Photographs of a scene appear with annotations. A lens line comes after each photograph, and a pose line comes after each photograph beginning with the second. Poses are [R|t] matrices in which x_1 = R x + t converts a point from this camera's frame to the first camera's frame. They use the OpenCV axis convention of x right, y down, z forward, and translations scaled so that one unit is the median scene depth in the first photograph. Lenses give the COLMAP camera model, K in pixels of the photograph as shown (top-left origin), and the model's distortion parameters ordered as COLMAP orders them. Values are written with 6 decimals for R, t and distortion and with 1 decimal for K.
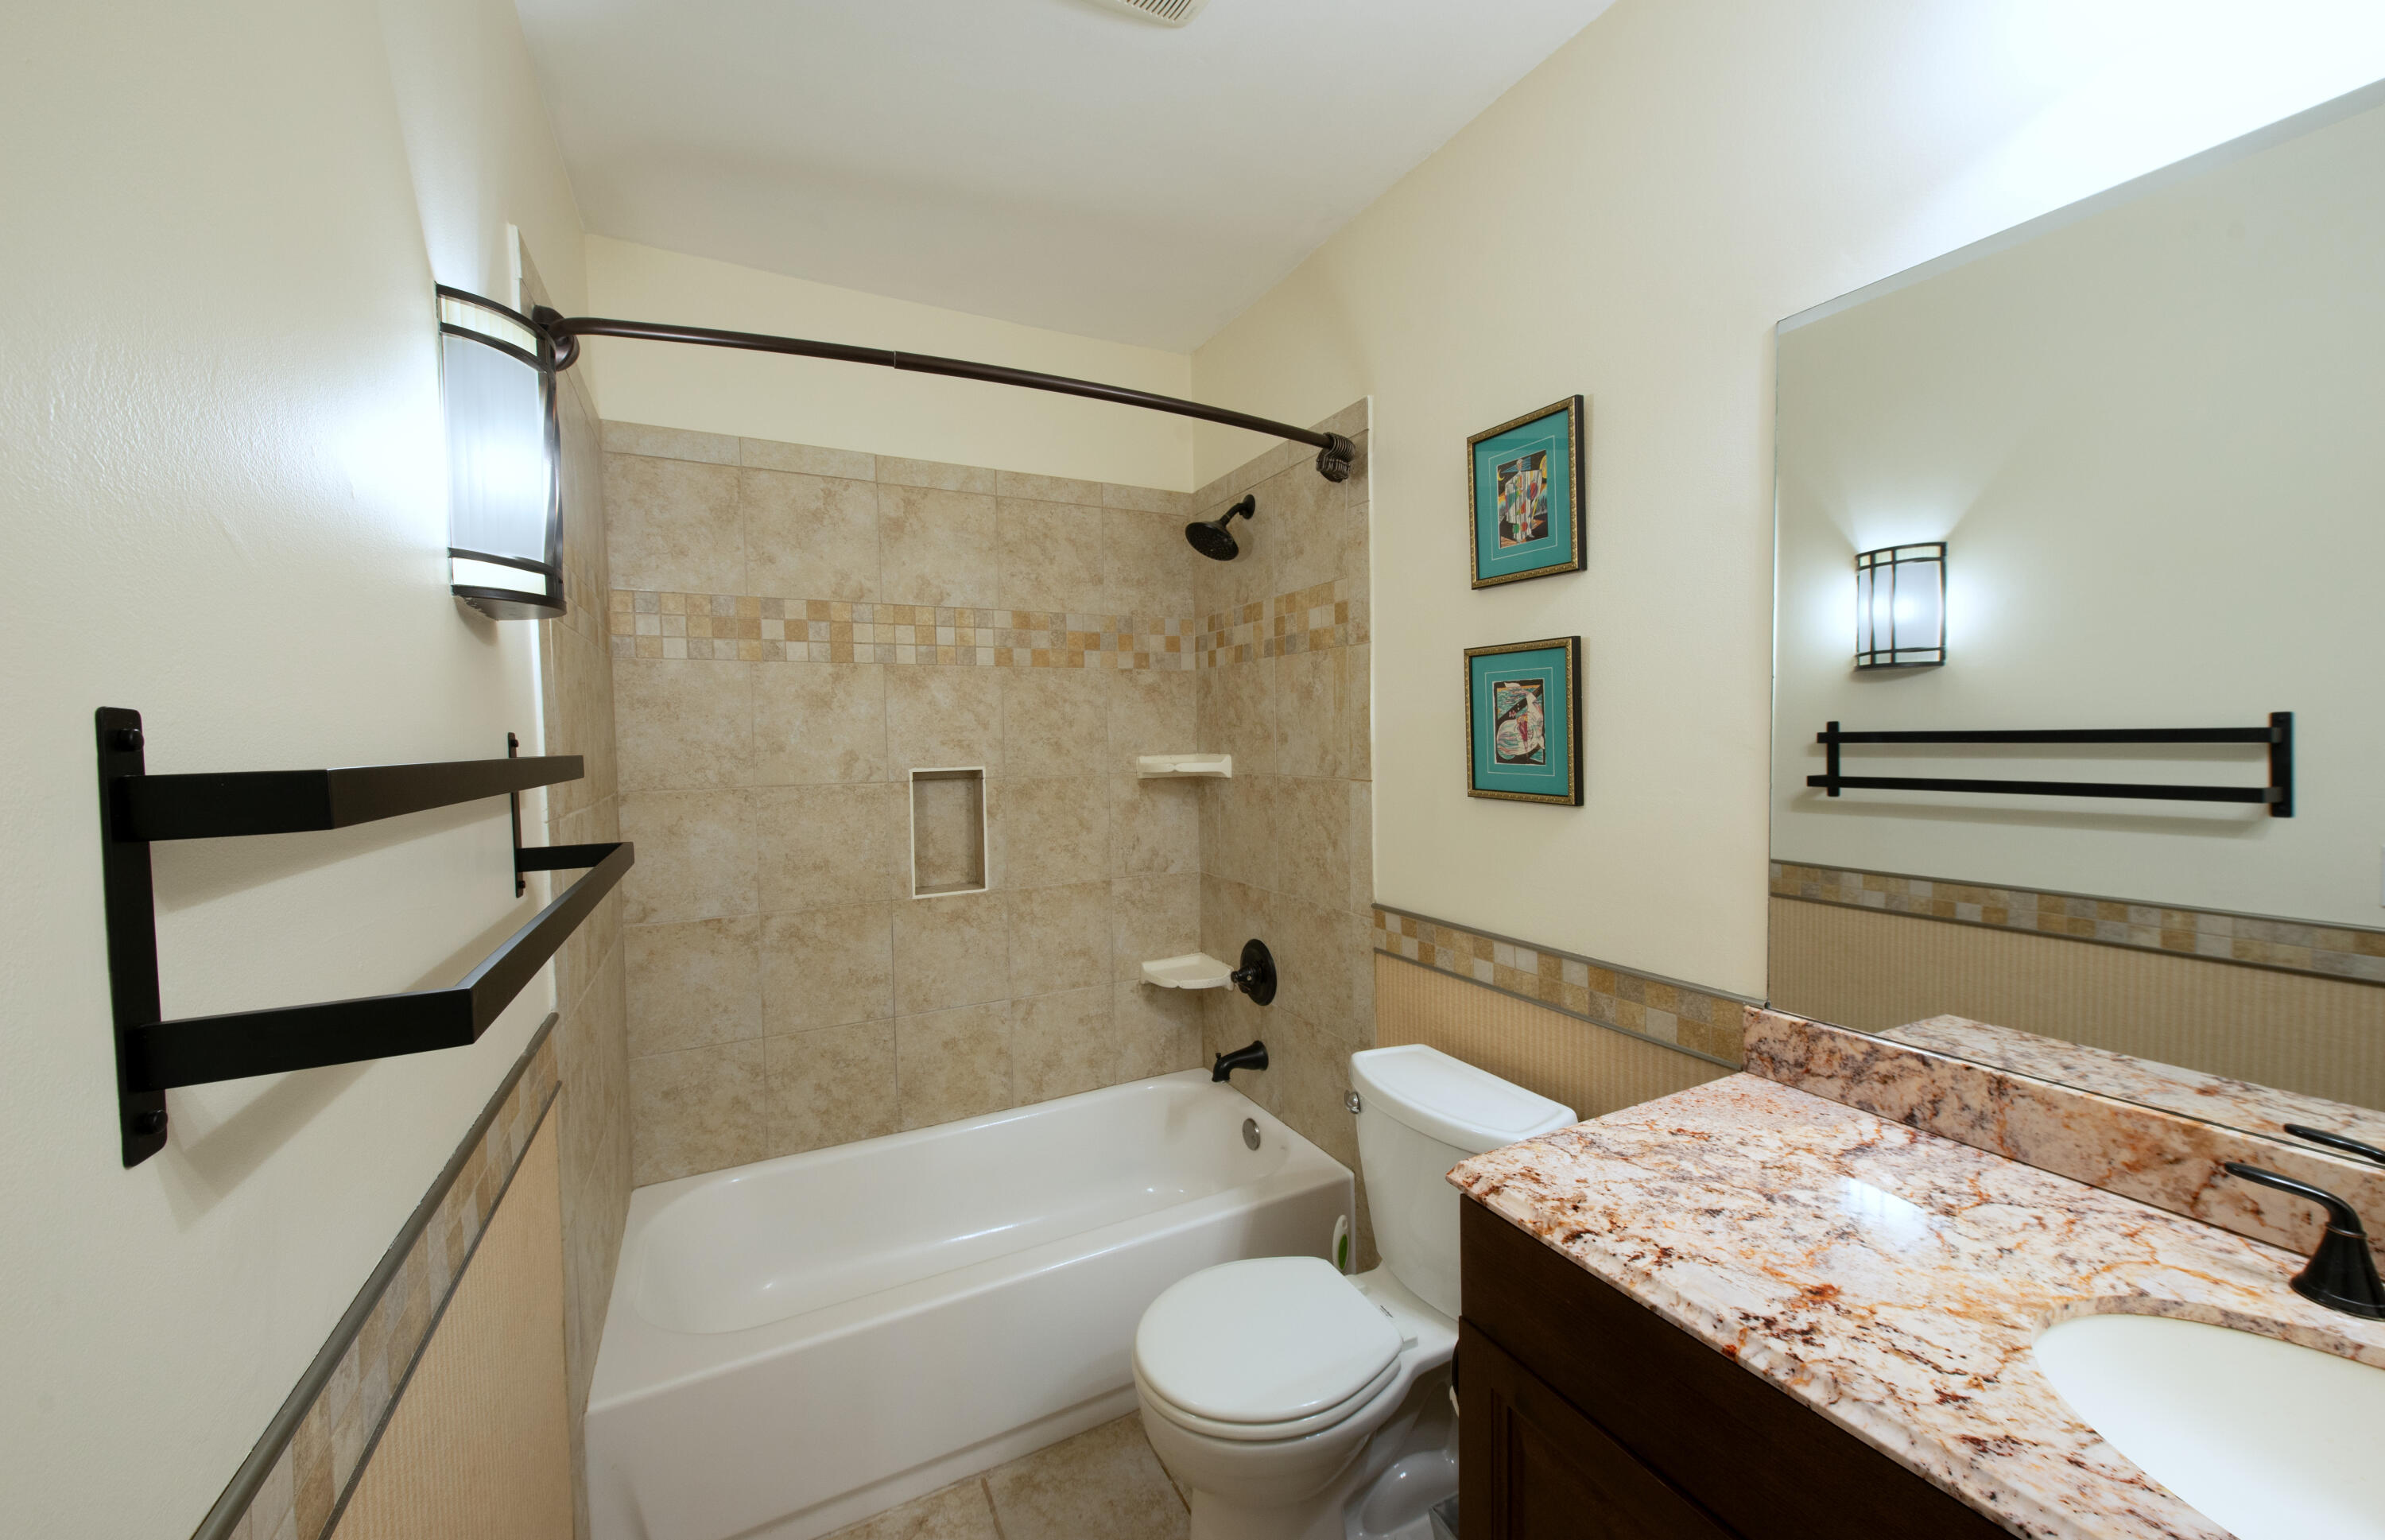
lens RADIAL K [[912.7, 0, 1195.3], [0, 912.7, 770.0], [0, 0, 1]] dist [0.006889, -0.001371]
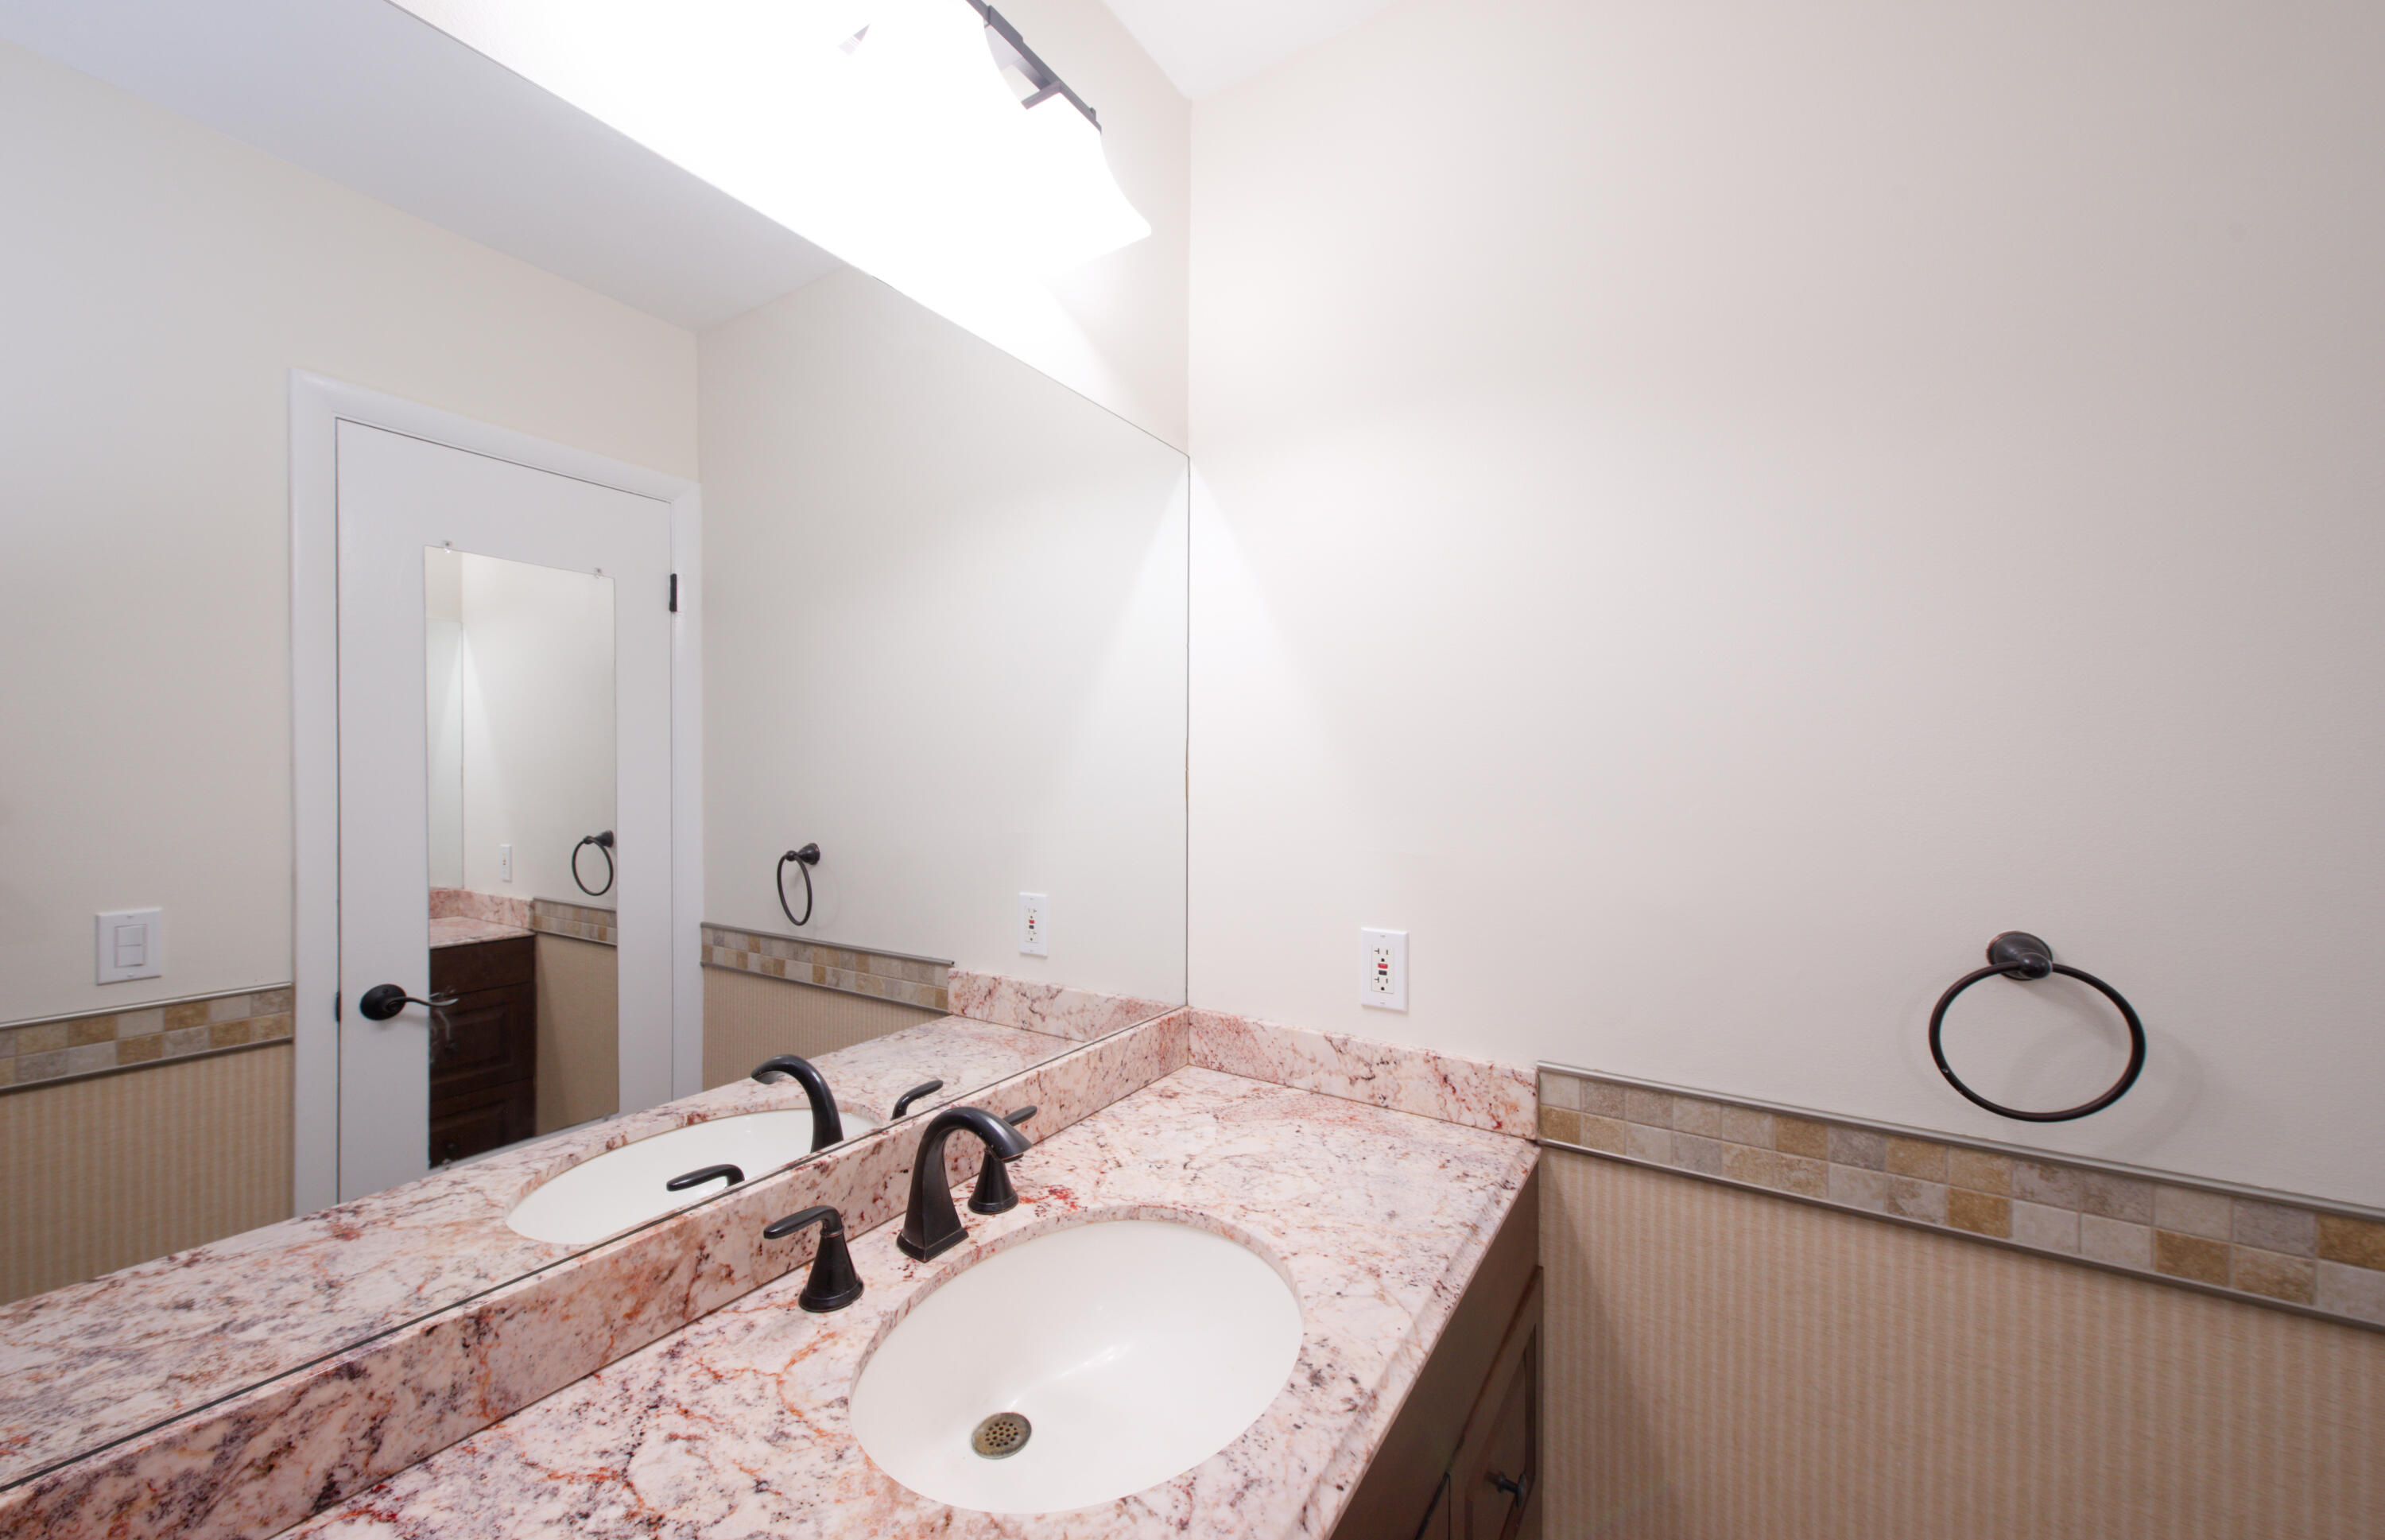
lens RADIAL K [[899.6, 0, 1178.4], [0, 899.6, 775.1], [0, 0, 1]] dist [0.011240, -0.001158]
pose [[-0.485348, 0.006733, 0.874295, 0.056839], [0.034040, 0.999358, 0.011200, -0.040765], [-0.873658, 0.035197, -0.485266, 0.851489]]
